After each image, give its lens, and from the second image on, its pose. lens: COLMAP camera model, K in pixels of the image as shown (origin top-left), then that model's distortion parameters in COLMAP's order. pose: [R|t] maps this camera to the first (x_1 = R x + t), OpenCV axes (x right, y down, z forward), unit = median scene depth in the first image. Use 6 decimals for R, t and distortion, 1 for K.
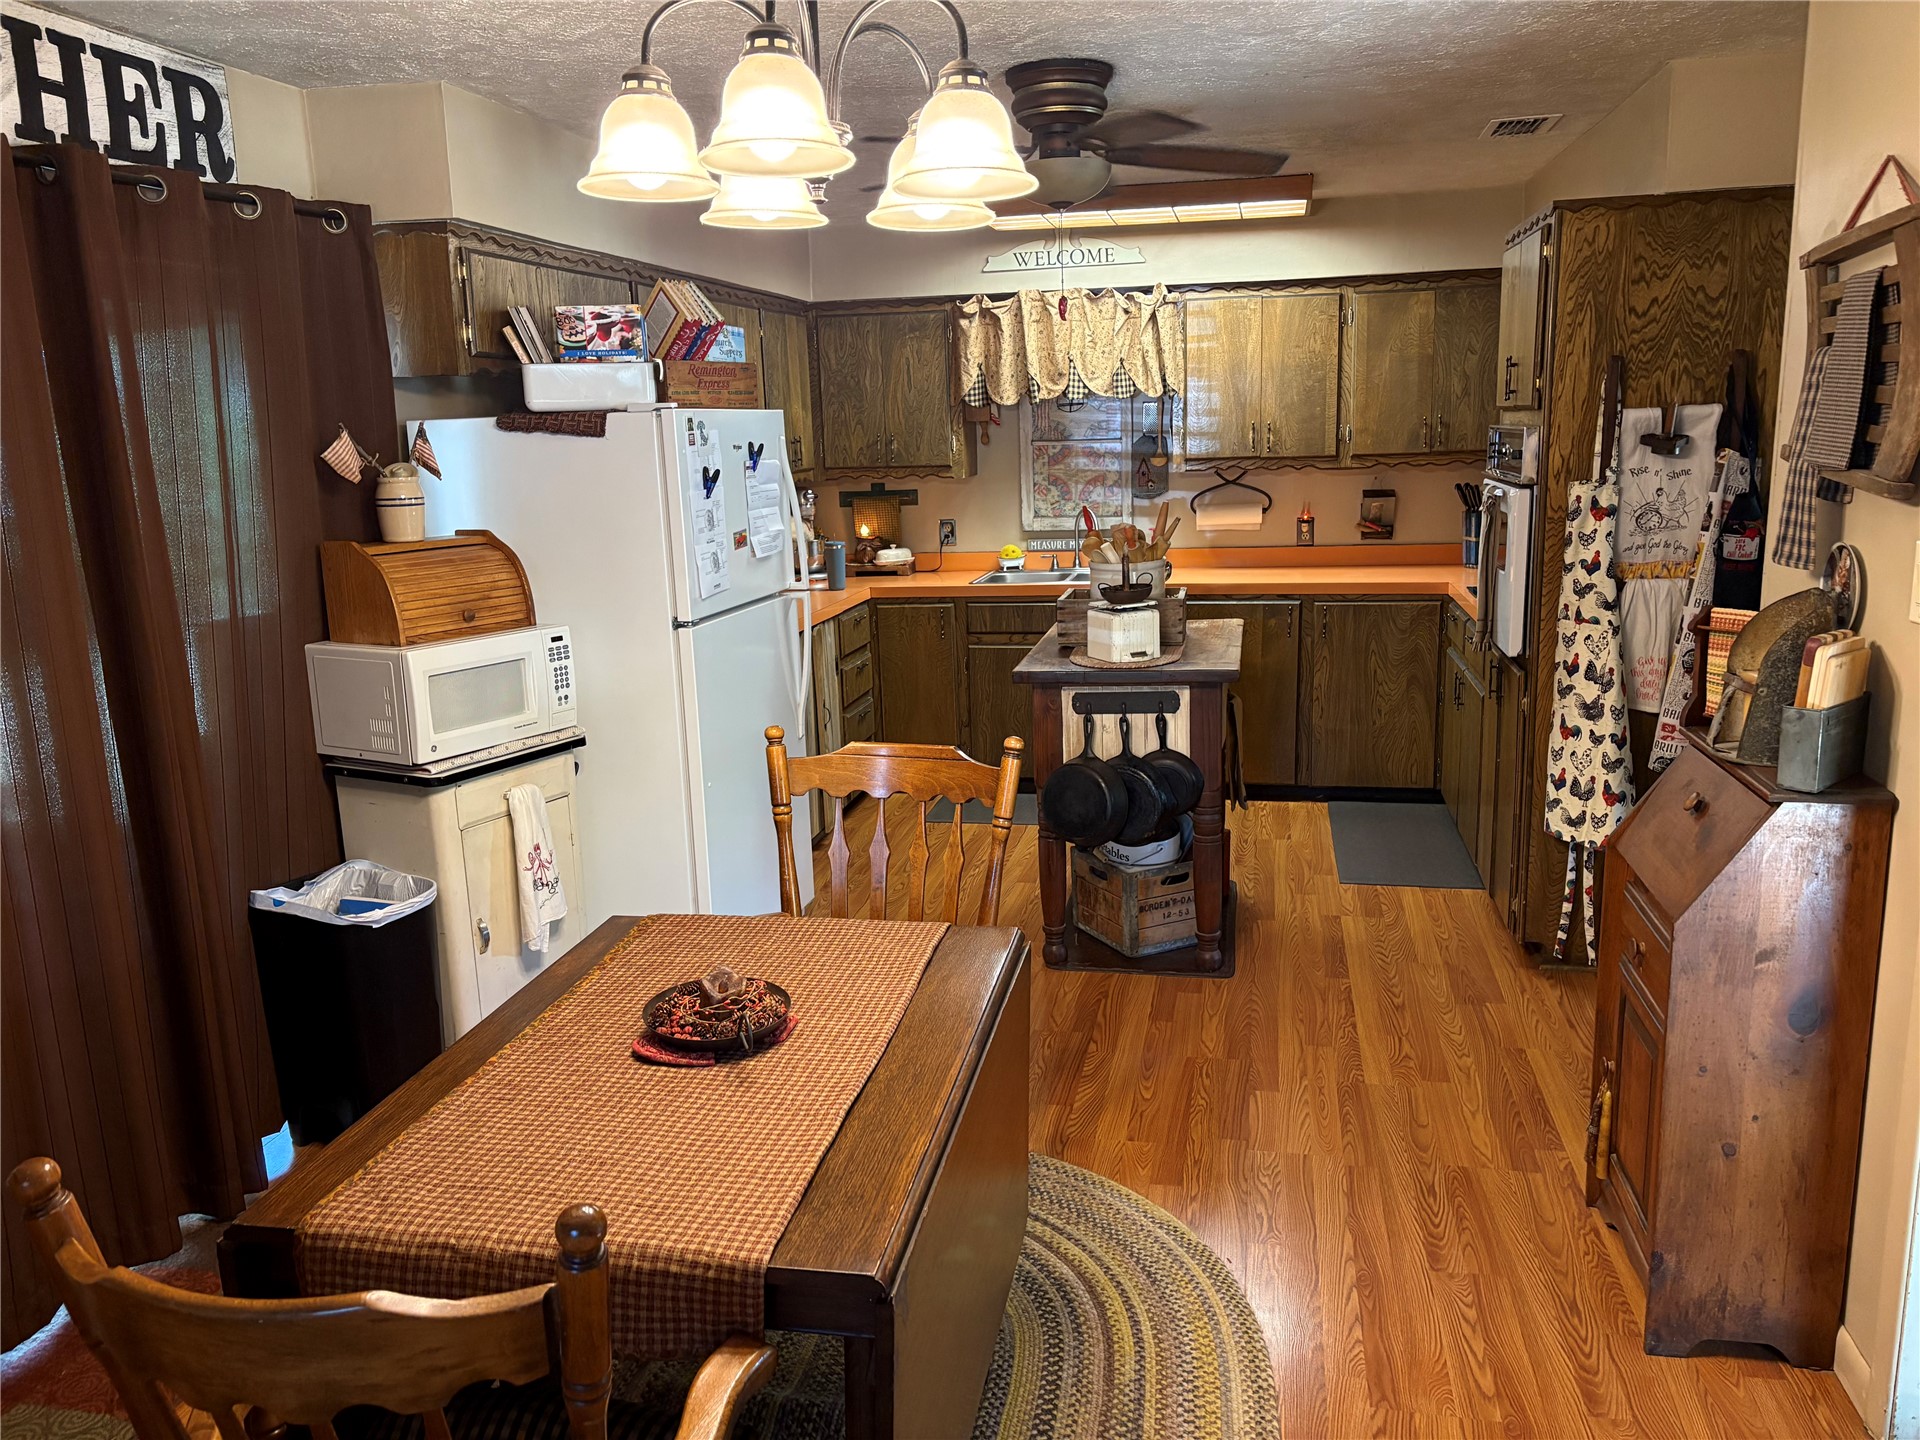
lens RADIAL K [[1433.1, 0, 967.4], [0, 1433.1, 718.9], [0, 0, 1]] dist [0.045724, -0.053186]
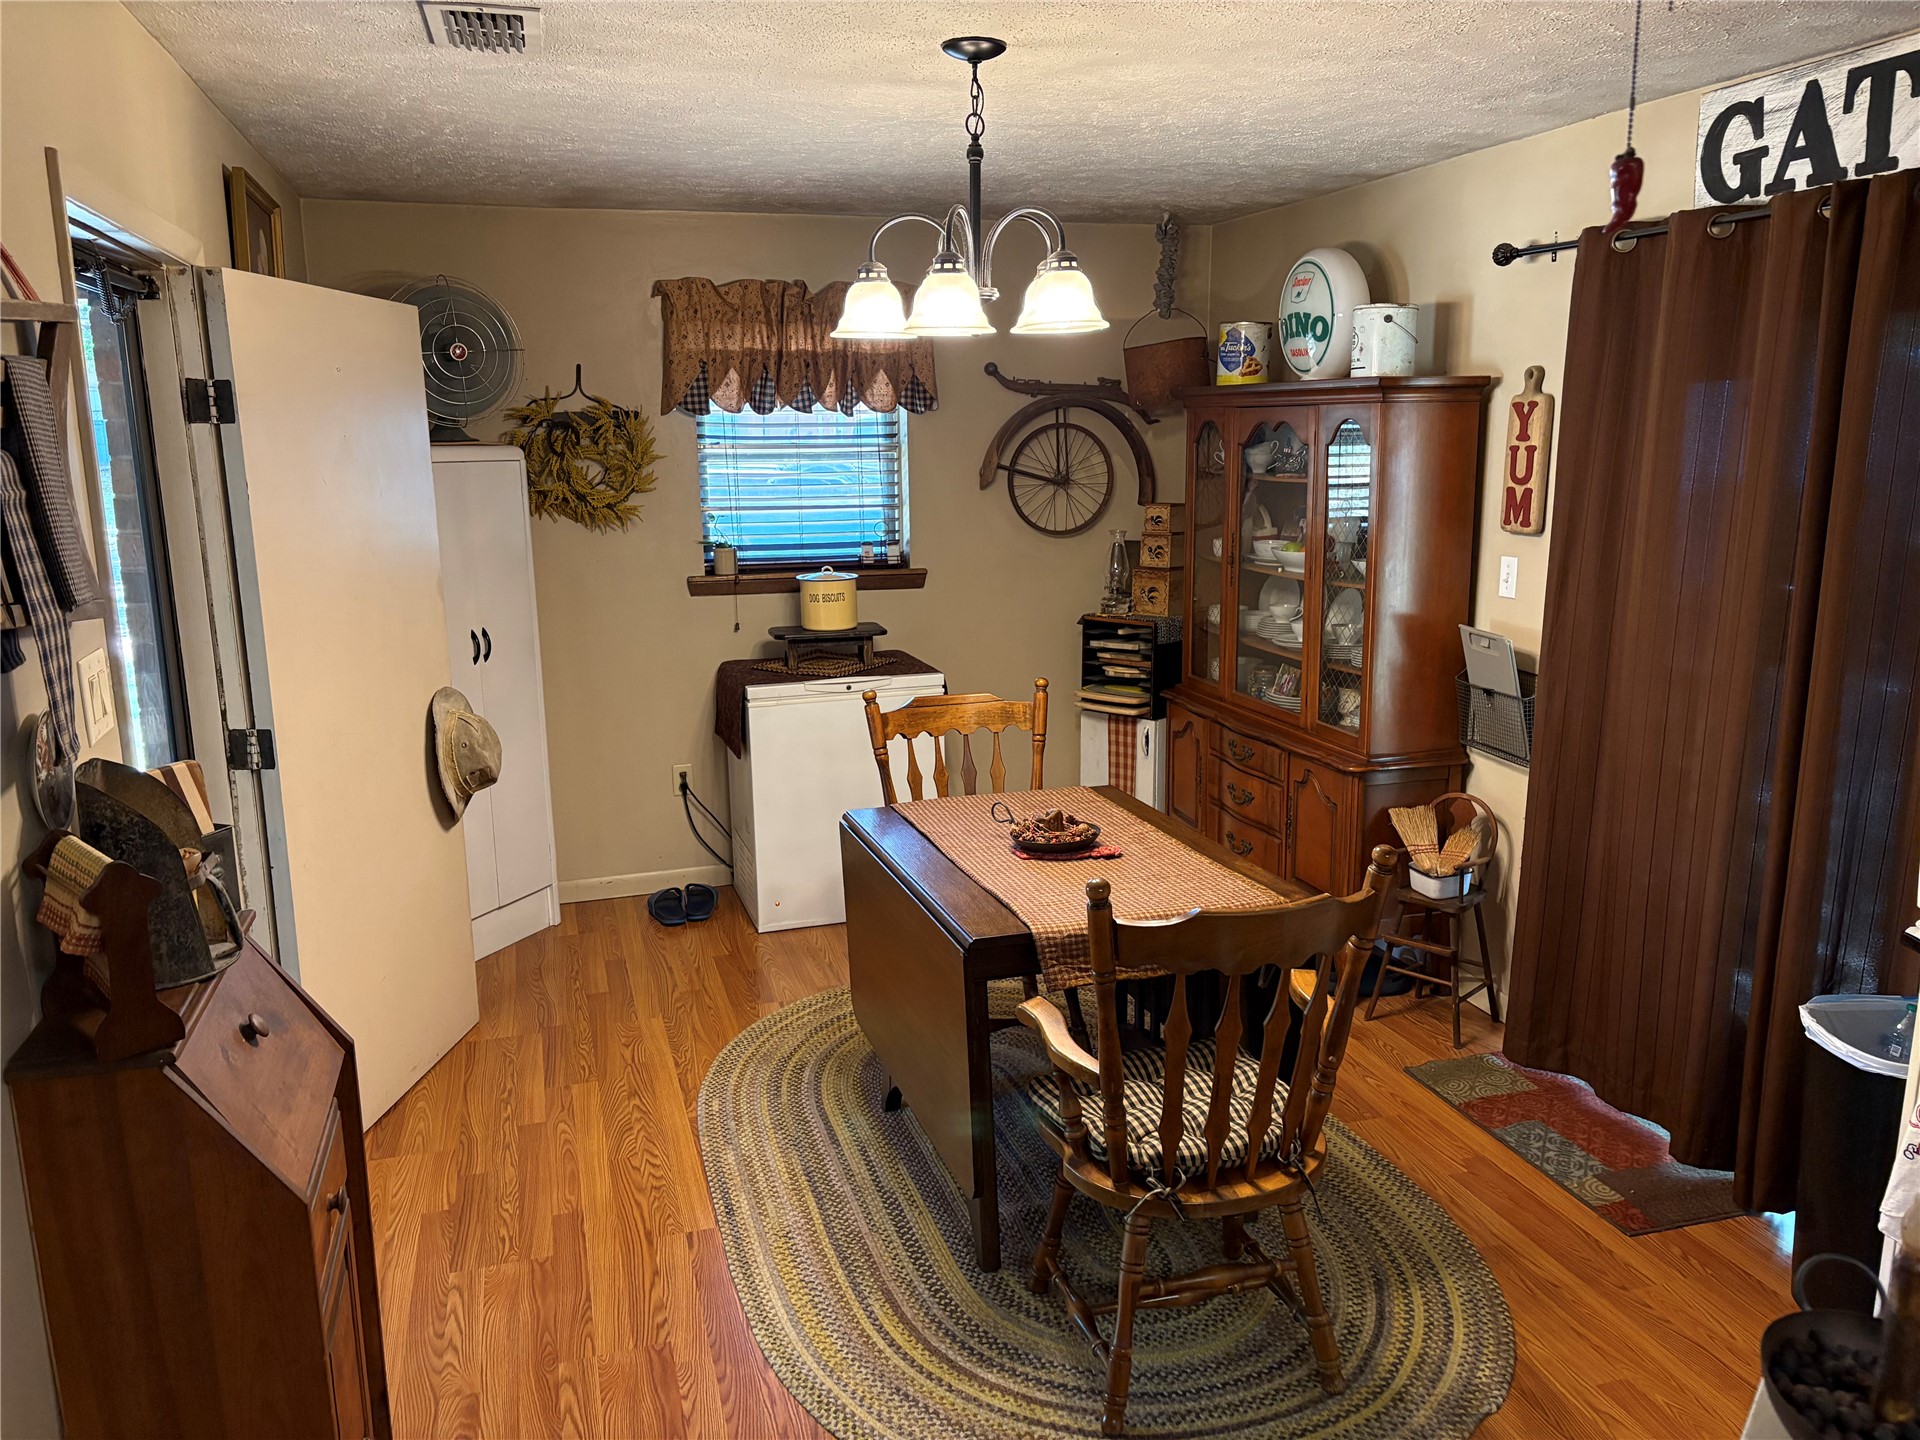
lens RADIAL K [[1433.1, 0, 964.8], [0, 1433.1, 723.2], [0, 0, 1]] dist [0.045724, -0.053186]
pose [[-0.874610, 0.136975, -0.465076, 0.492783], [-0.057621, 0.923095, 0.380232, -0.396814], [0.481392, 0.359352, -0.799455, 1.690793]]
